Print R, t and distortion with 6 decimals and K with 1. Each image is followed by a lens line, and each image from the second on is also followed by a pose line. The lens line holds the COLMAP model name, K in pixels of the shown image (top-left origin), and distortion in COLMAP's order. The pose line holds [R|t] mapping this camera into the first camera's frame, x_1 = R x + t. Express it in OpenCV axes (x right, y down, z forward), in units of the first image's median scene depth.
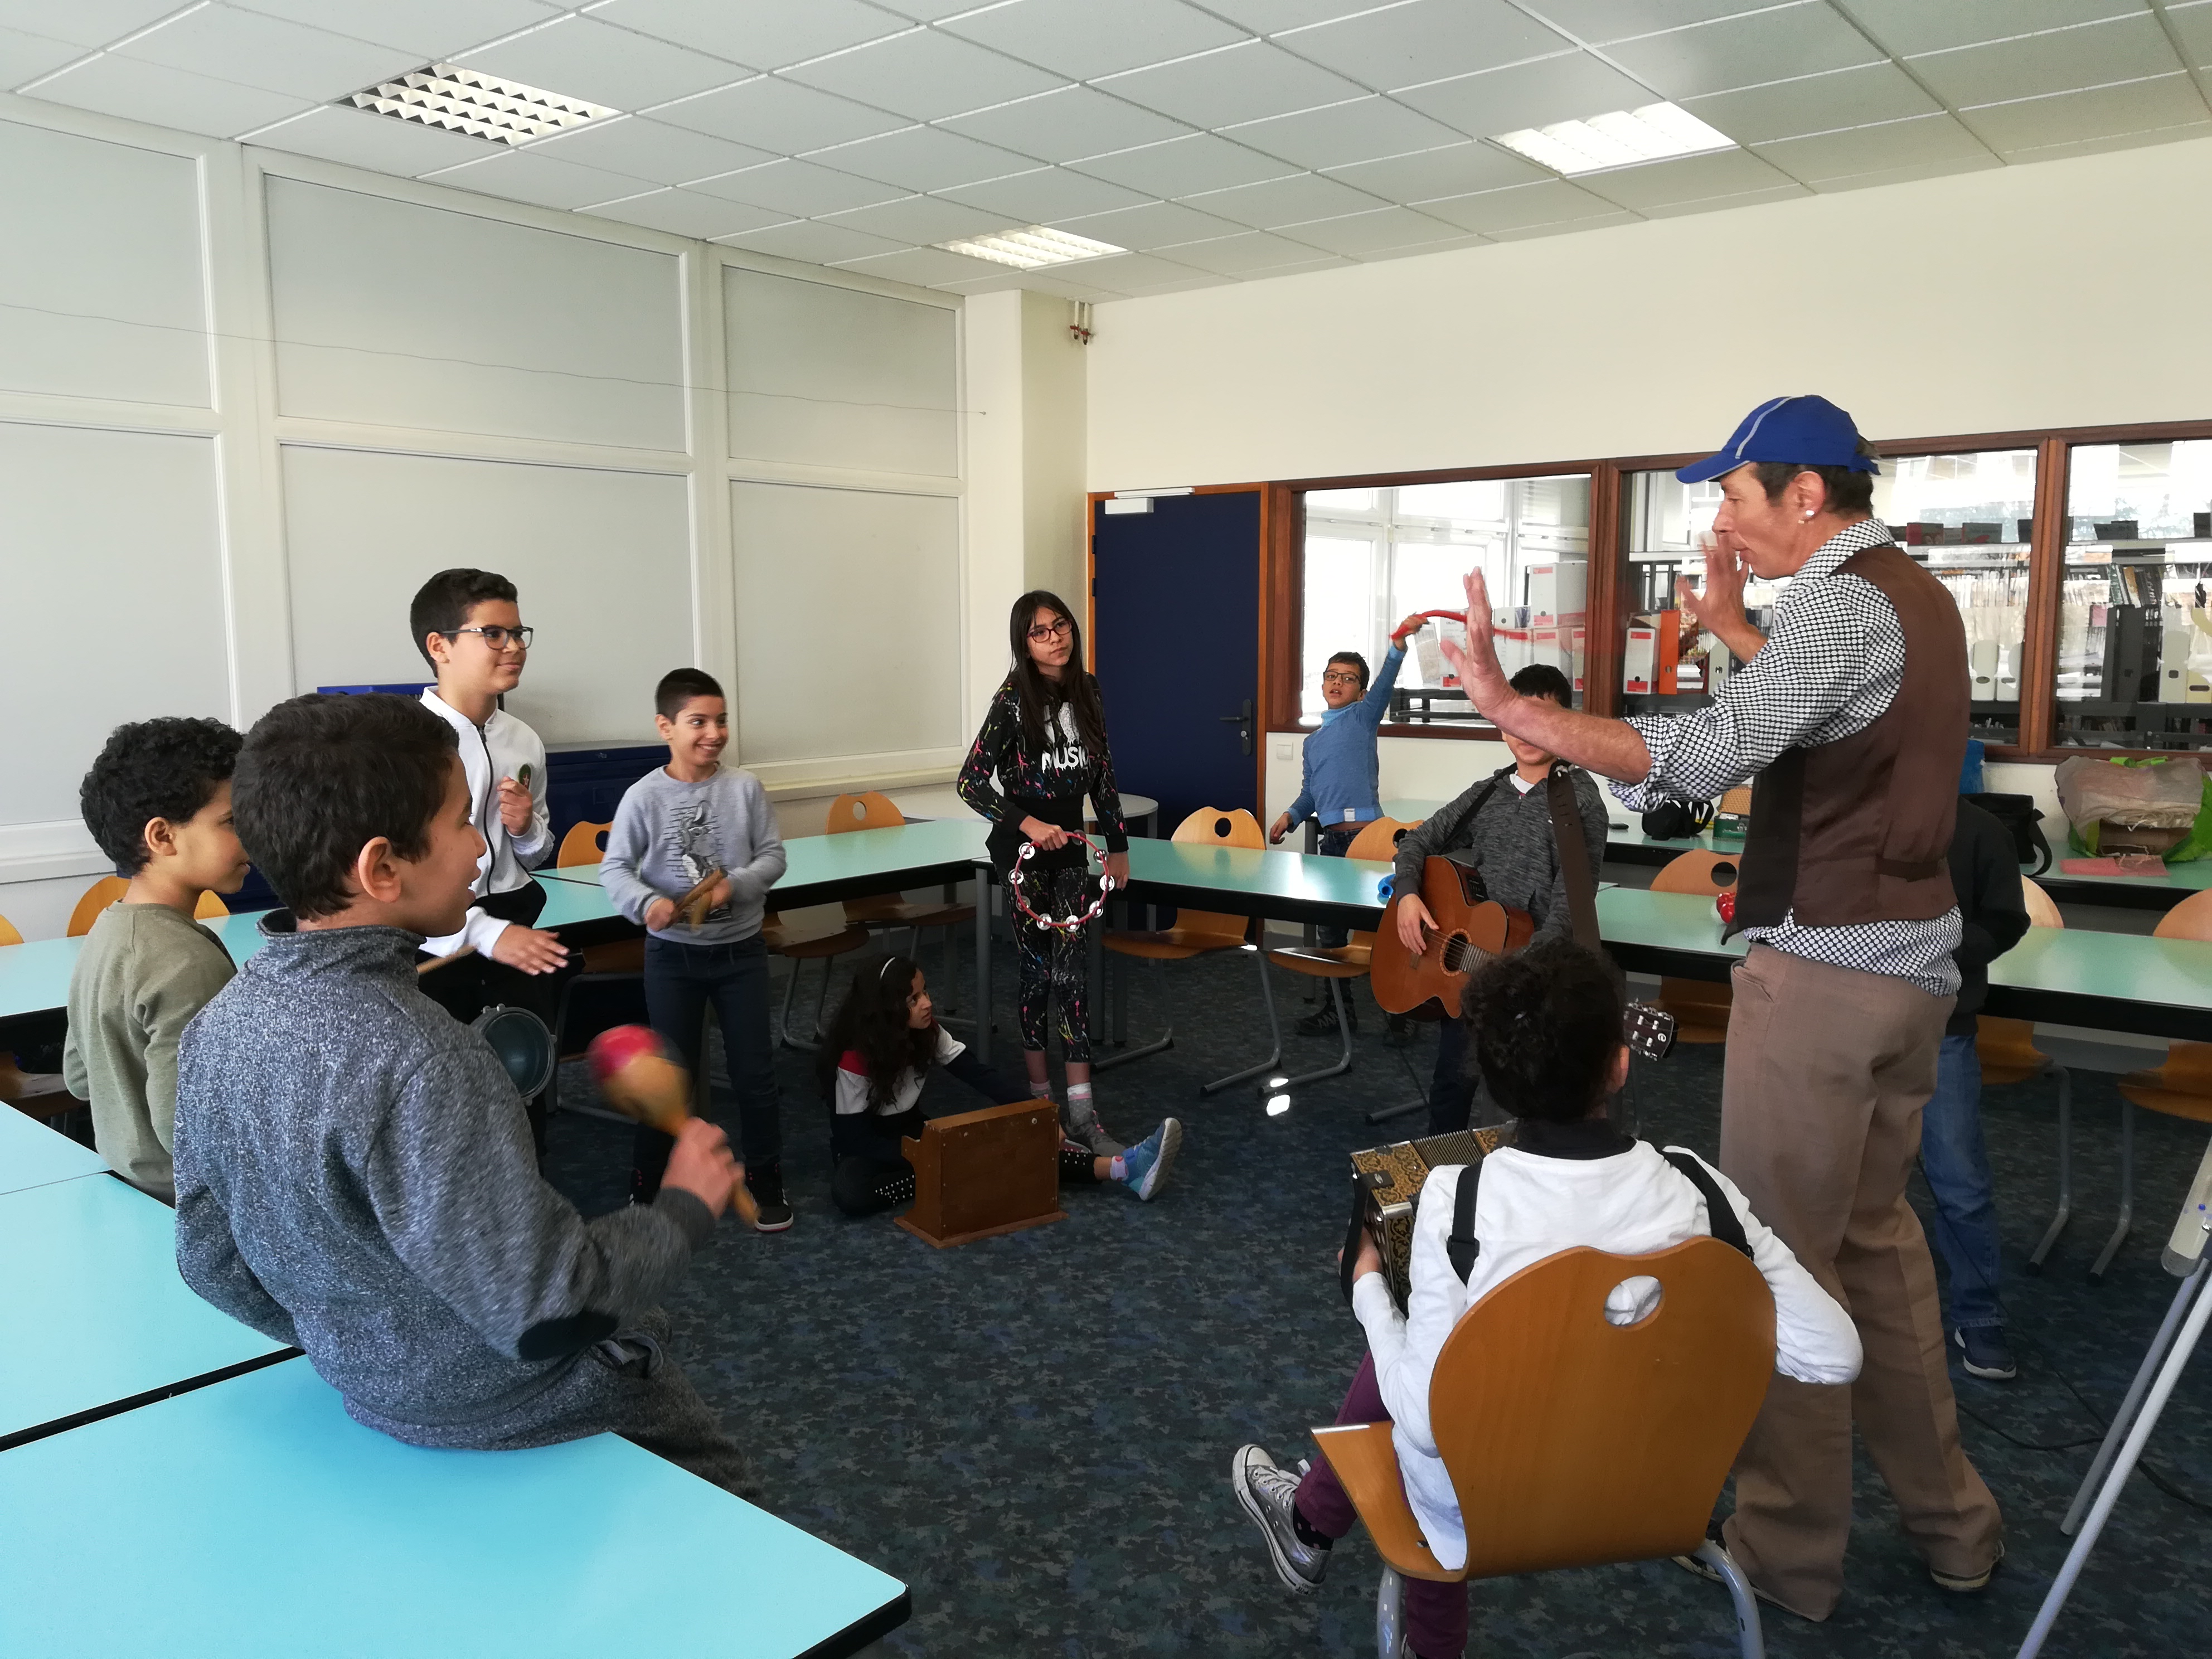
lens RADIAL K [[1723.2, 0, 1115.6], [0, 1723.2, 831.3], [0, 0, 1]] dist [0.007313, -0.005481]
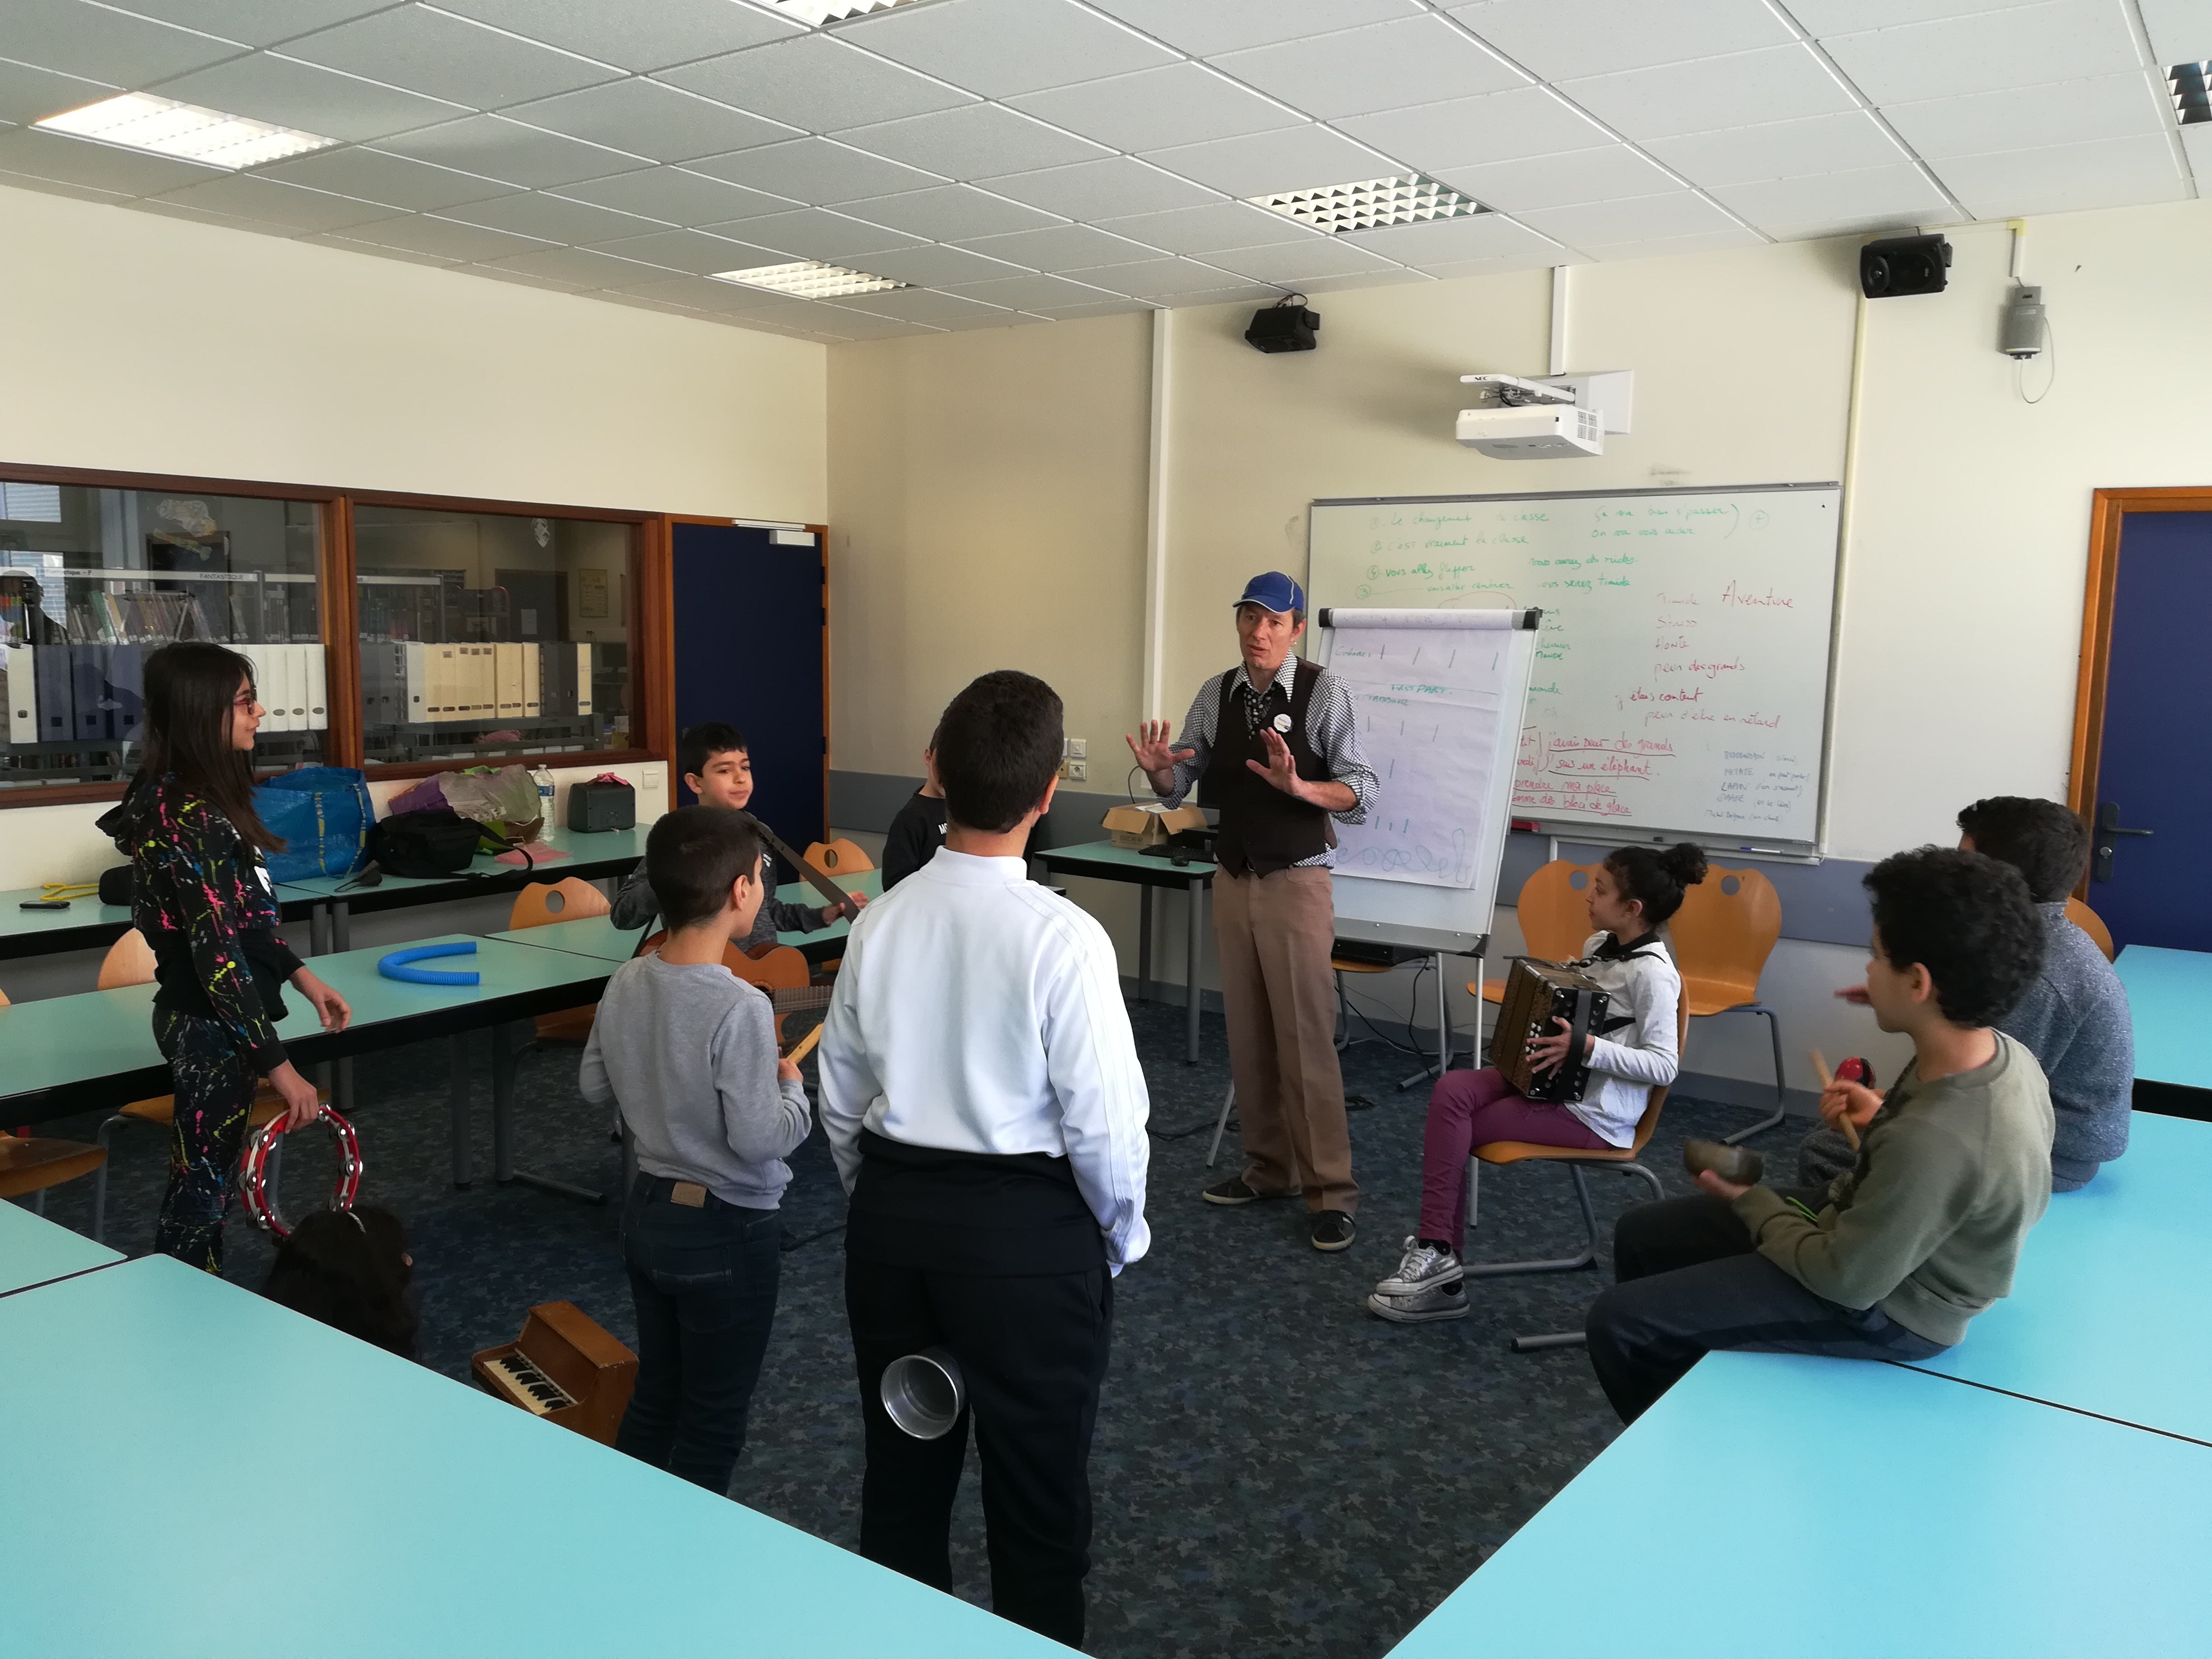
lens RADIAL K [[1723.2, 0, 1115.6], [0, 1723.2, 831.3], [0, 0, 1]] dist [0.007313, -0.005481]
pose [[-0.061291, -0.124342, 0.990345, -1.211393], [0.102139, 0.986220, 0.130145, -0.204363], [-0.992880, 0.109129, -0.047746, 1.102920]]
